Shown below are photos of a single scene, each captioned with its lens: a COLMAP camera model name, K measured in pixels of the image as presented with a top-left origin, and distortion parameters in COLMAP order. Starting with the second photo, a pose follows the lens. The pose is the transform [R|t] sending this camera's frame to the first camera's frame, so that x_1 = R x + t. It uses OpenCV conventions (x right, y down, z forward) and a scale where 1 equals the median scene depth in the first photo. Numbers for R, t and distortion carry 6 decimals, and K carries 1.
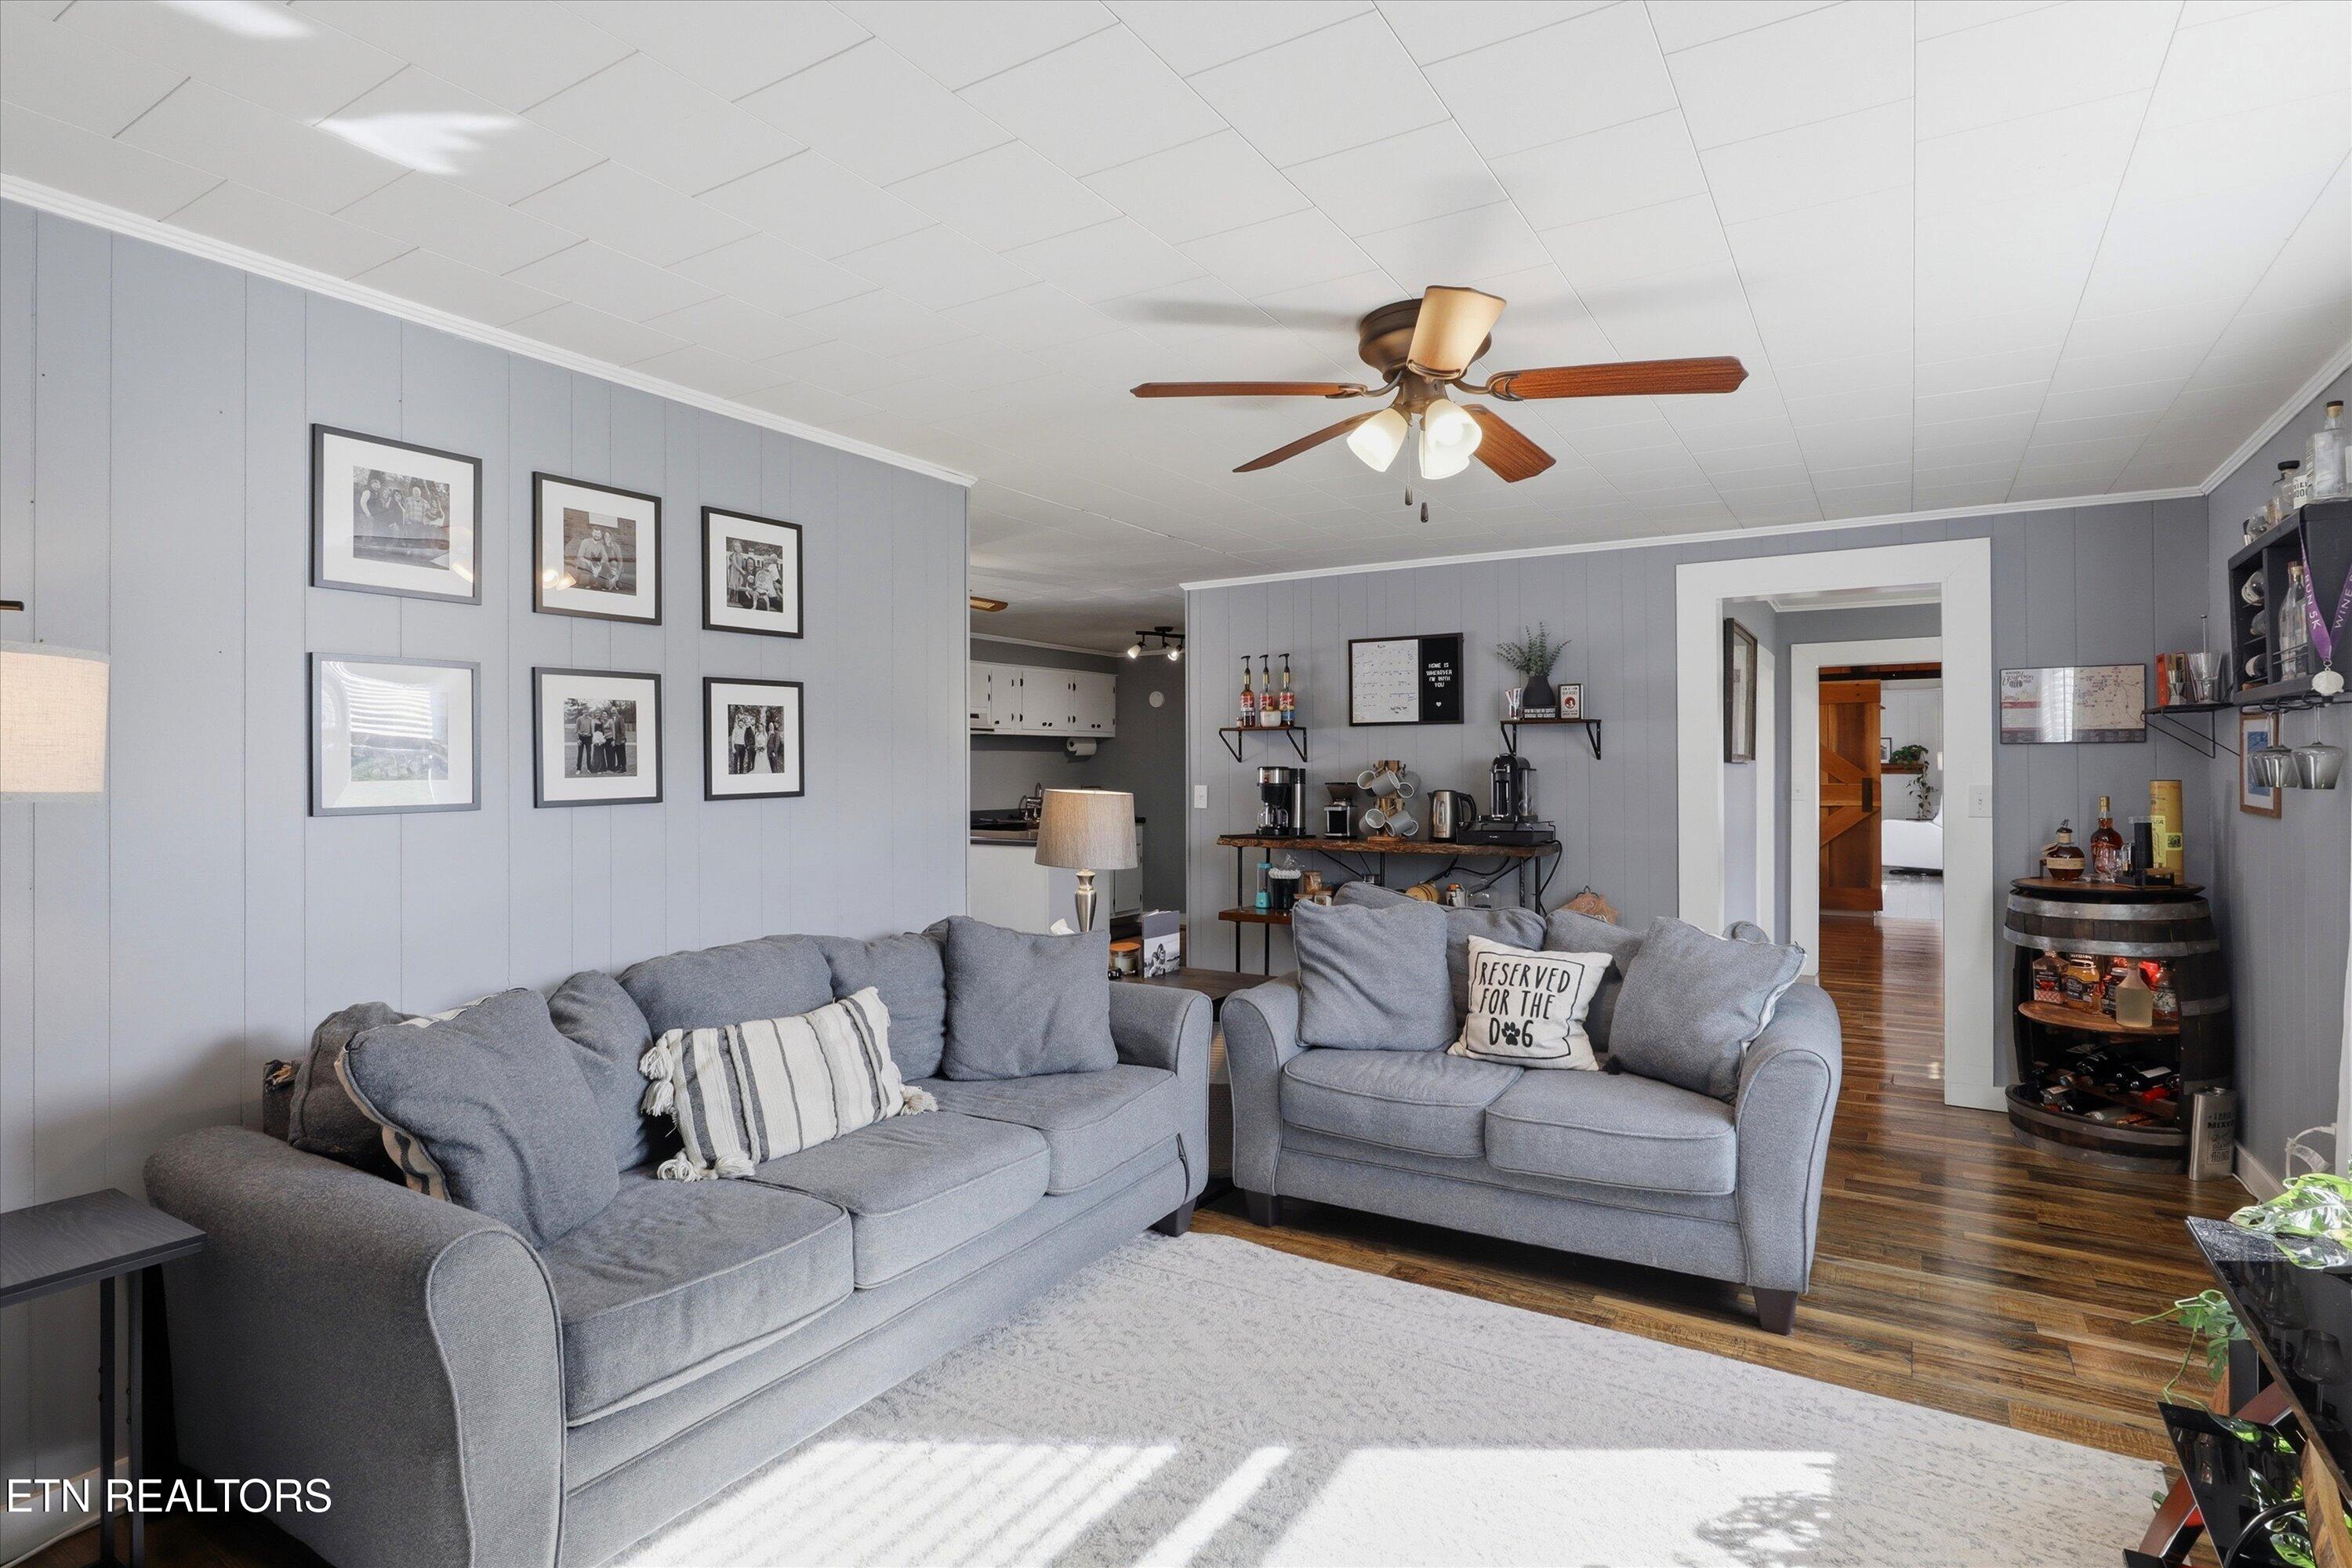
lens RADIAL K [[1185.7, 0, 1193.4], [0, 1185.7, 779.8], [0, 0, 1]] dist [-0.016947, 0.002336]
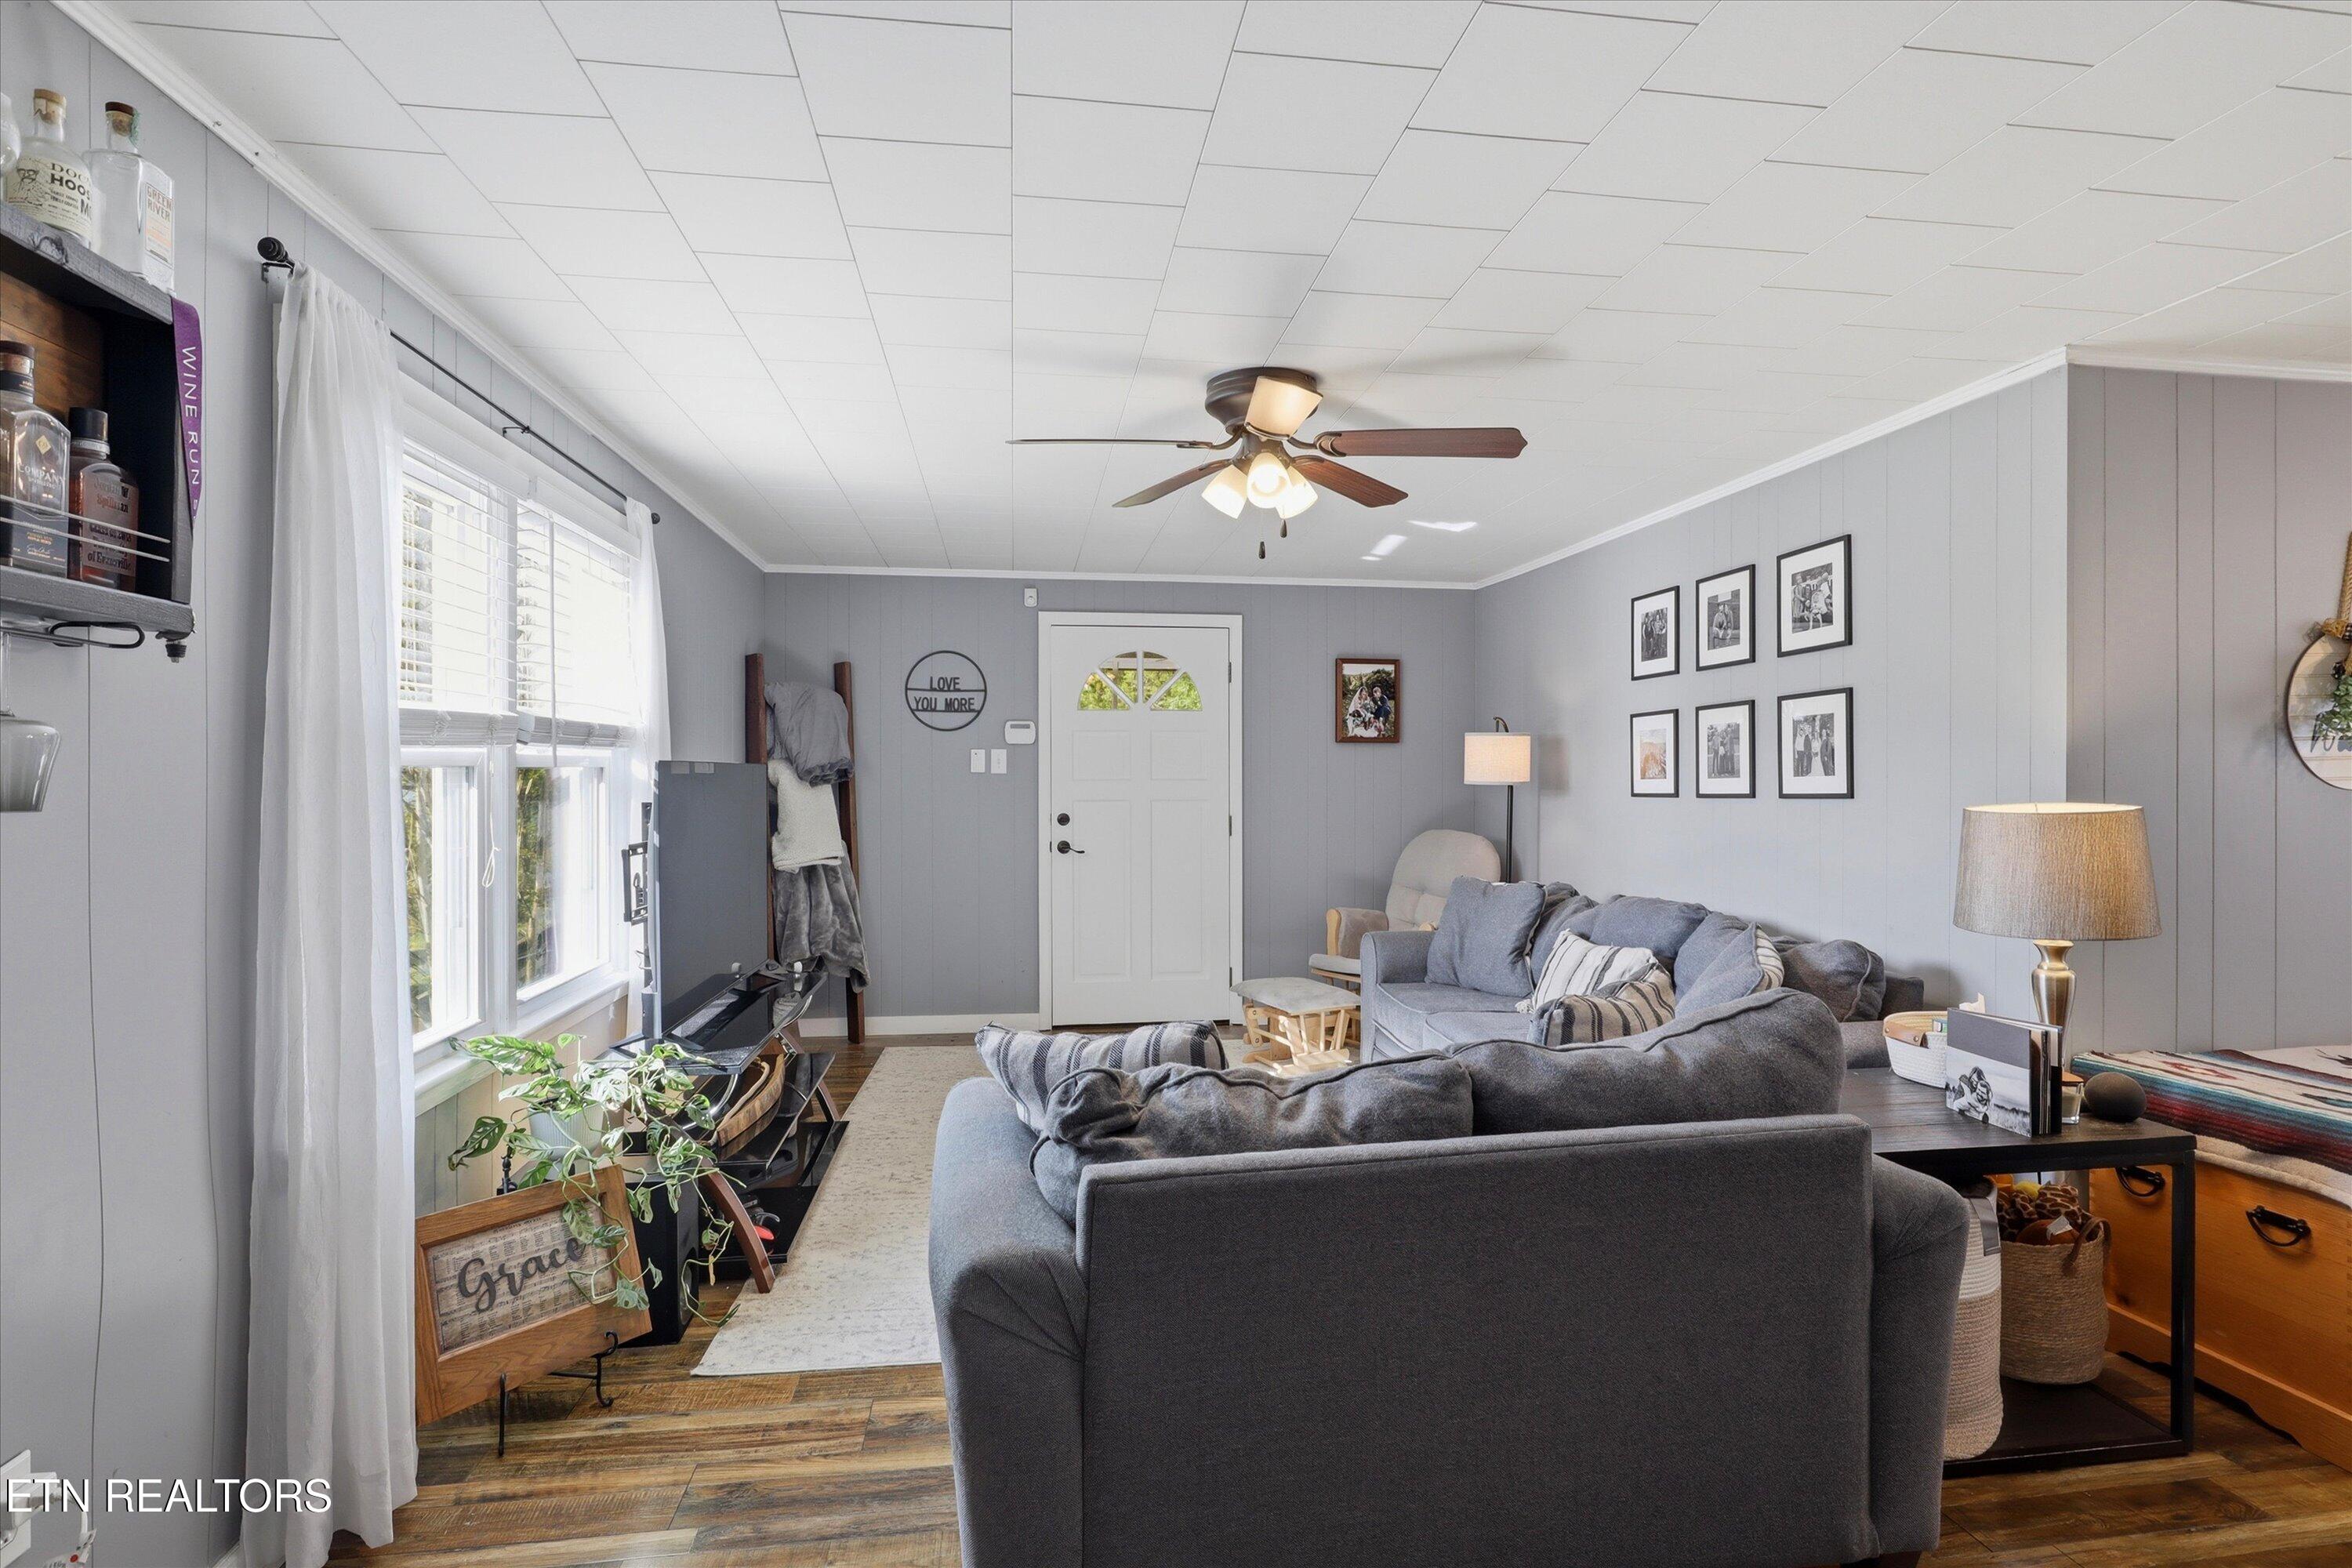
lens RADIAL K [[1185.7, 0, 1180.2], [0, 1185.7, 777.0], [0, 0, 1]] dist [-0.016947, 0.002336]
pose [[-0.767263, 0.006406, -0.641301, 0.811492], [0.003381, 0.999977, 0.005945, -0.013478], [0.641324, 0.002393, -0.767267, 1.490934]]
